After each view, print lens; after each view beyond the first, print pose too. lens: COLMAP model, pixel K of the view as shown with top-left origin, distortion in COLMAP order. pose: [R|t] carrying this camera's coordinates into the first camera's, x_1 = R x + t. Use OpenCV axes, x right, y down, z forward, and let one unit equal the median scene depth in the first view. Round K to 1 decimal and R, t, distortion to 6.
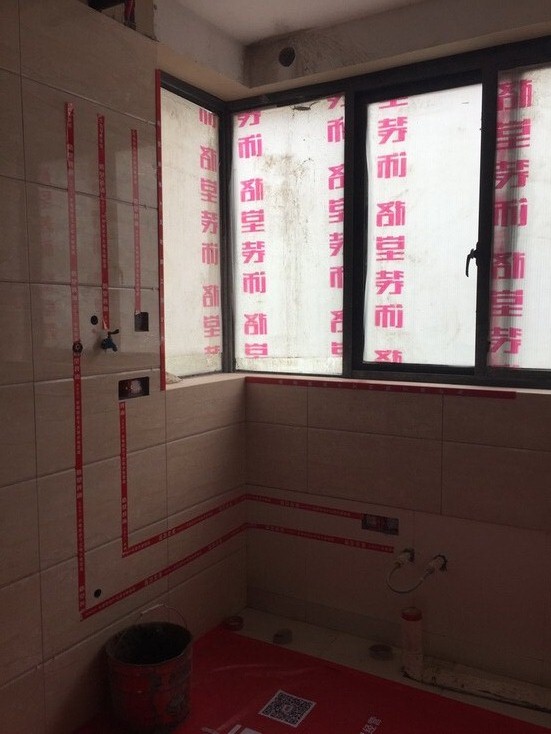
lens RADIAL K [[625.2, 0, 271.5], [0, 625.2, 367.7], [0, 0, 1]] dist [0.041983, -0.058073]
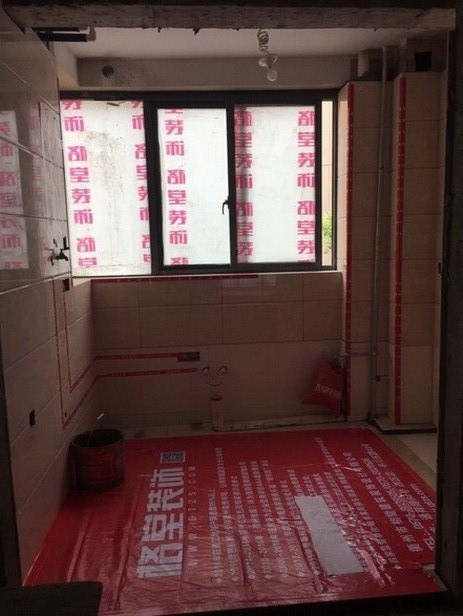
lens RADIAL K [[524.7, 0, 232.9], [0, 524.7, 307.1], [0, 0, 1]] dist [0.041983, -0.058073]
pose [[0.820090, -0.092452, 0.564717, -0.523489], [0.070184, 0.995662, 0.061081, 0.030033], [-0.567915, -0.010458, 0.823021, -0.264224]]
